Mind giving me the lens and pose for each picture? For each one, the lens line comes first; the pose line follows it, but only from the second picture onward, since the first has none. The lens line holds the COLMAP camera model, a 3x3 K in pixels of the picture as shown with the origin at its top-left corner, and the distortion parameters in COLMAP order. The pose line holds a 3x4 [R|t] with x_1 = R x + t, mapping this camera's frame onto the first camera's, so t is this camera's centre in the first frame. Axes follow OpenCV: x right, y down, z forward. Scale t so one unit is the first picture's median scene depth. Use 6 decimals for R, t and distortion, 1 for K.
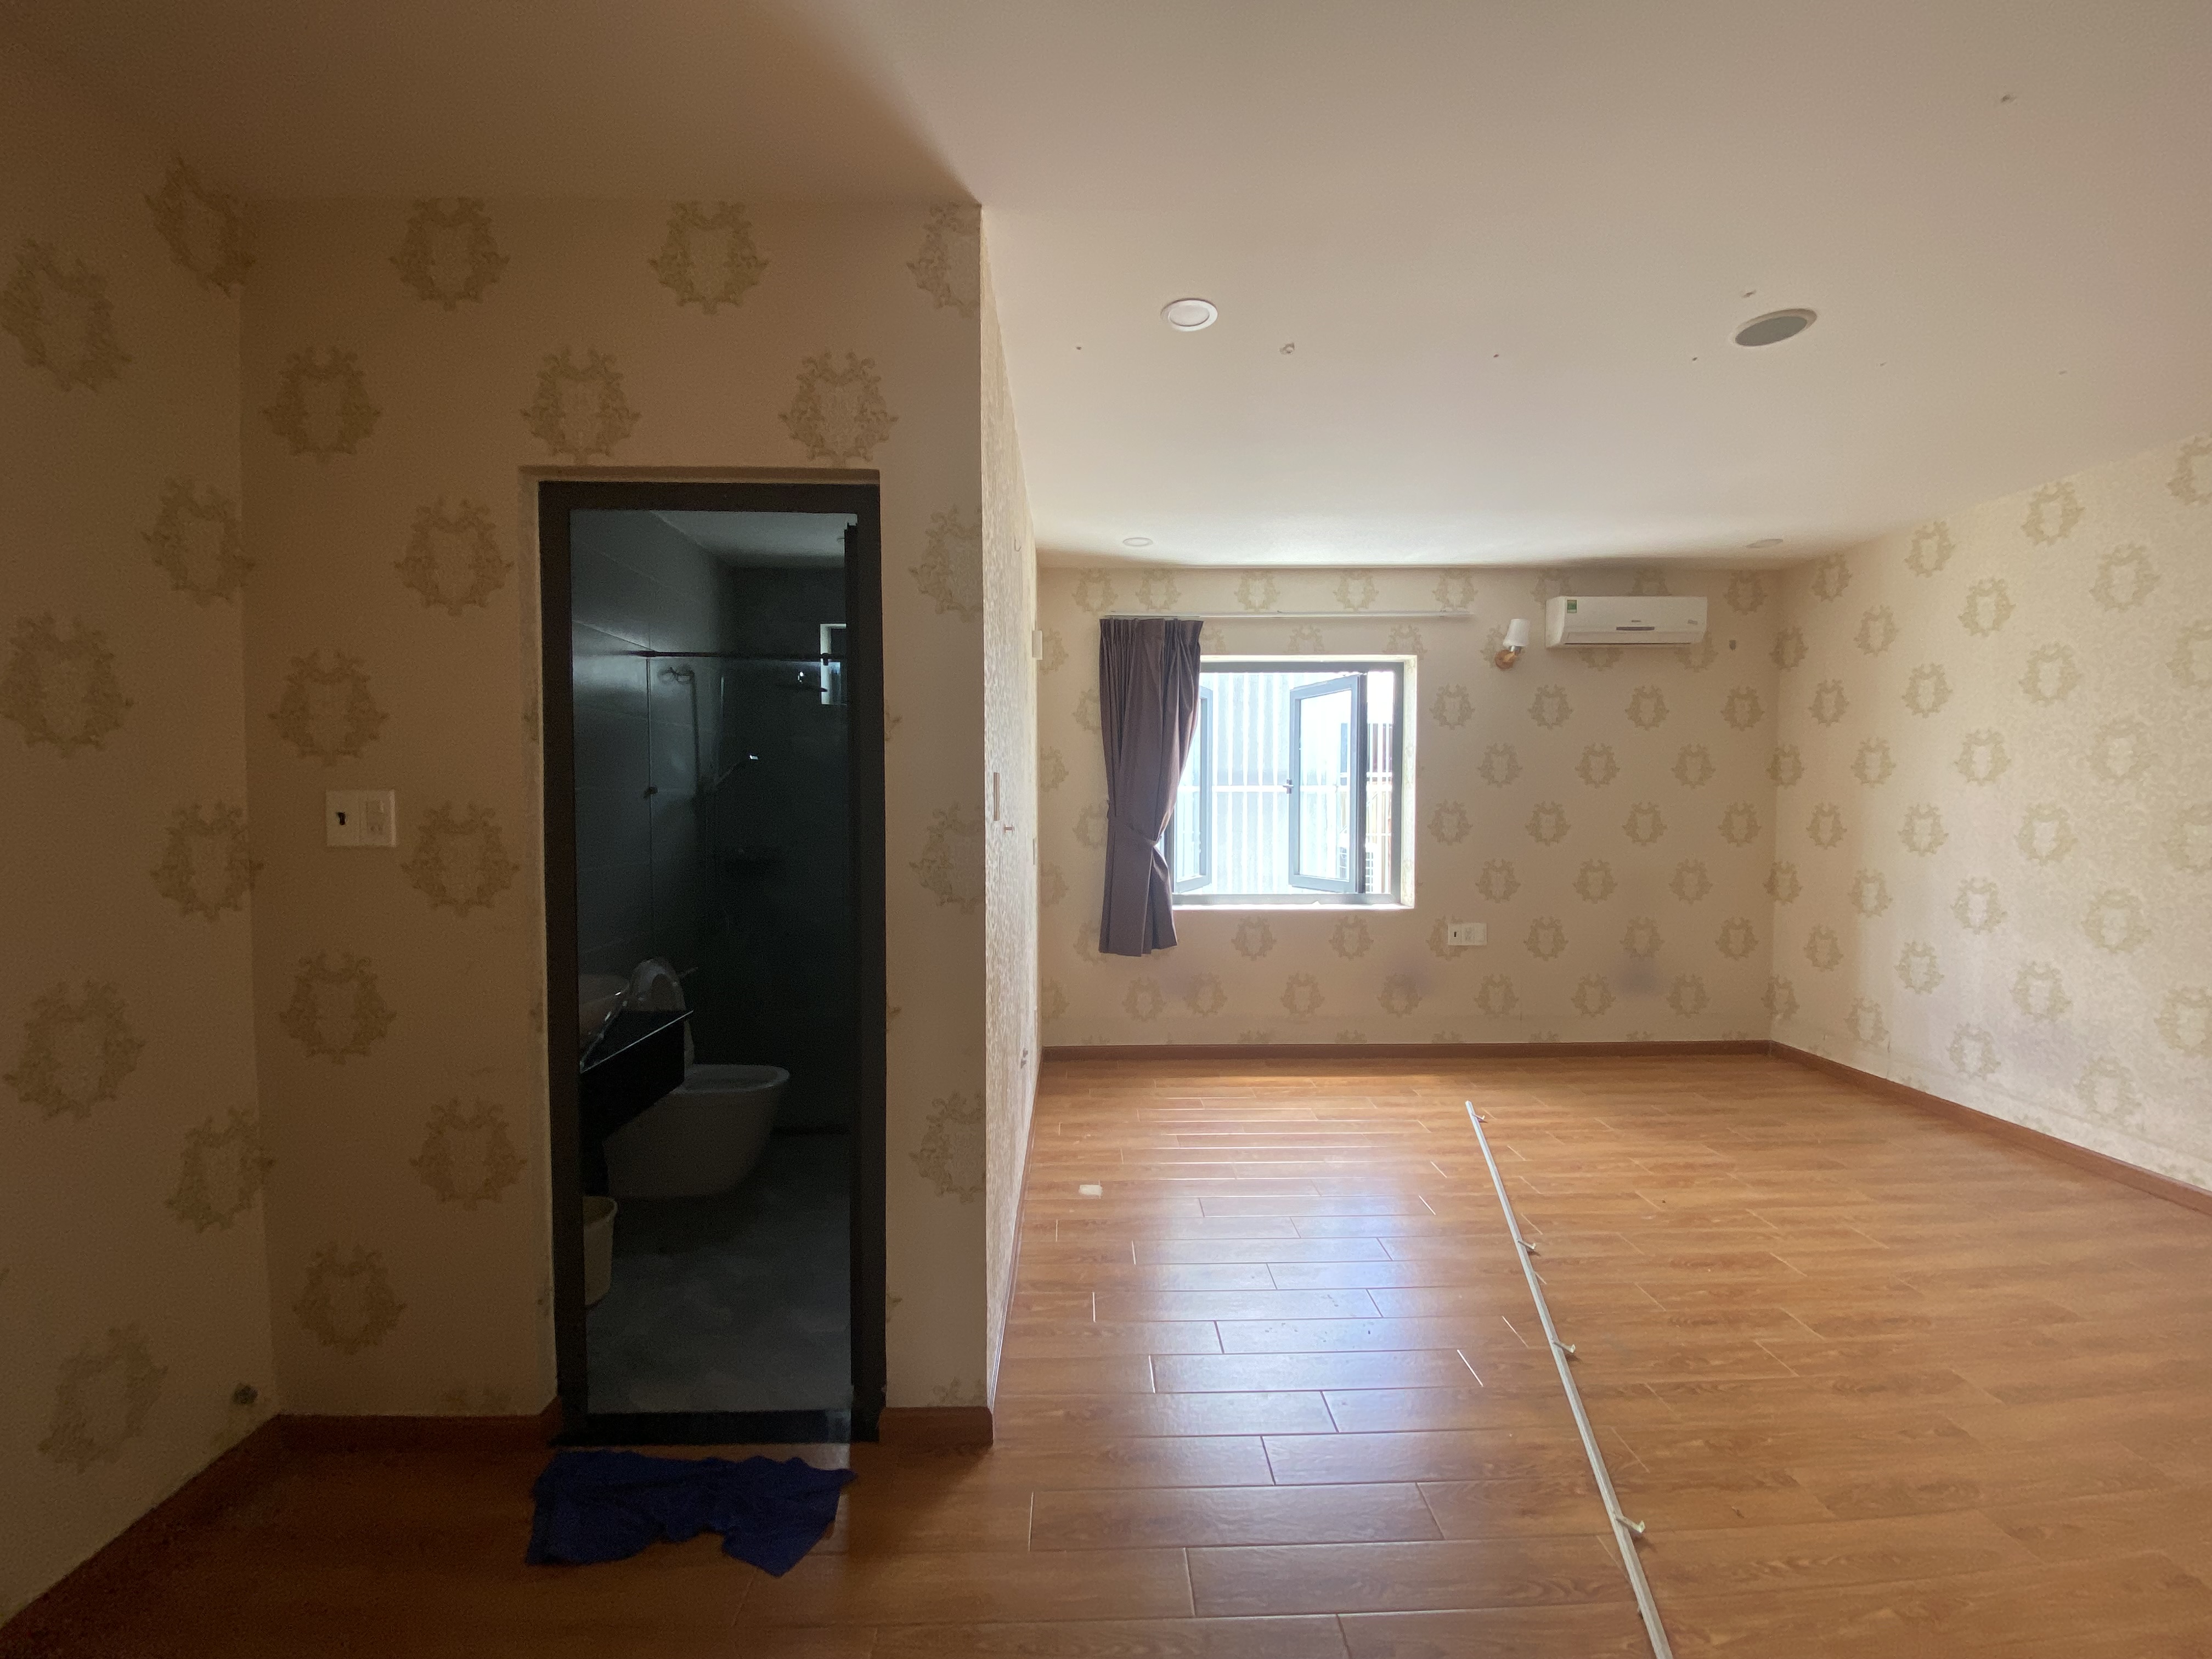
lens RADIAL K [[883.4, 0, 1095.6], [0, 883.4, 831.0], [0, 0, 1]] dist [0.017778, -0.018536]
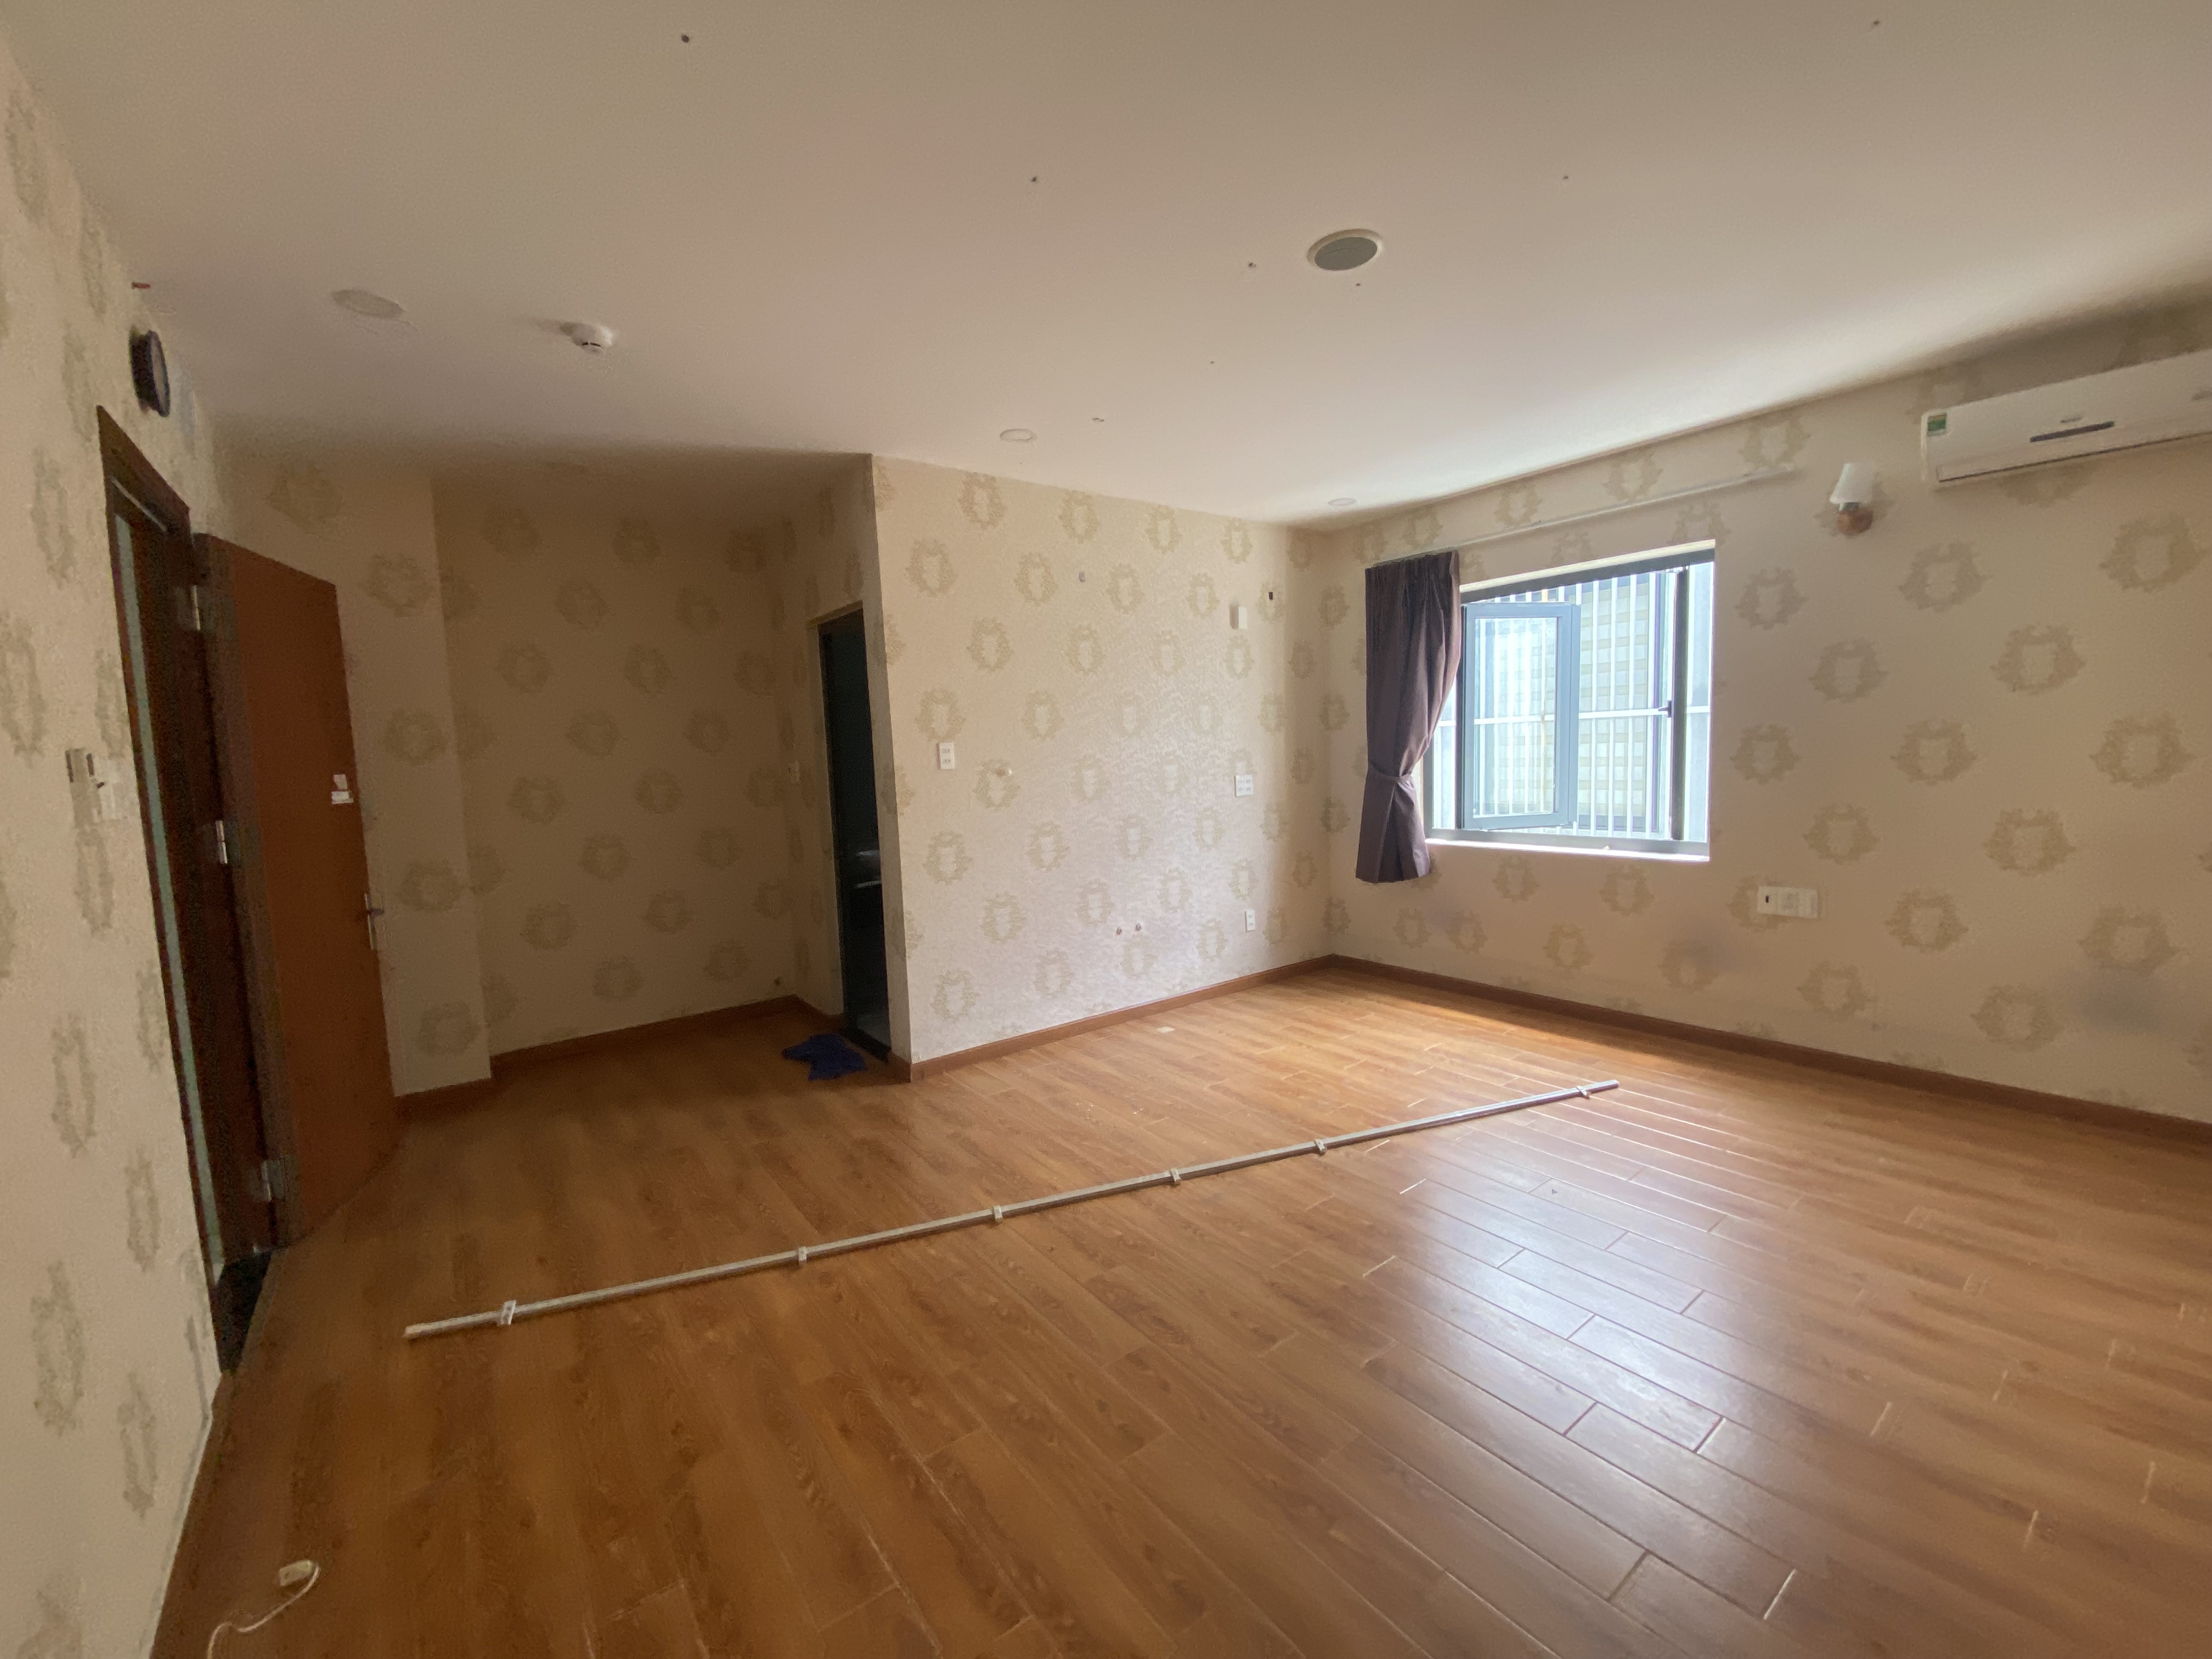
lens RADIAL K [[905.1, 0, 1106.0], [0, 905.1, 829.5], [0, 0, 1]] dist [-0.001620, -0.010717]
pose [[0.578883, 0.052202, -0.813738, 0.717958], [0.010882, 0.997365, 0.071723, -0.005810], [0.815338, -0.050374, 0.576789, 0.090932]]
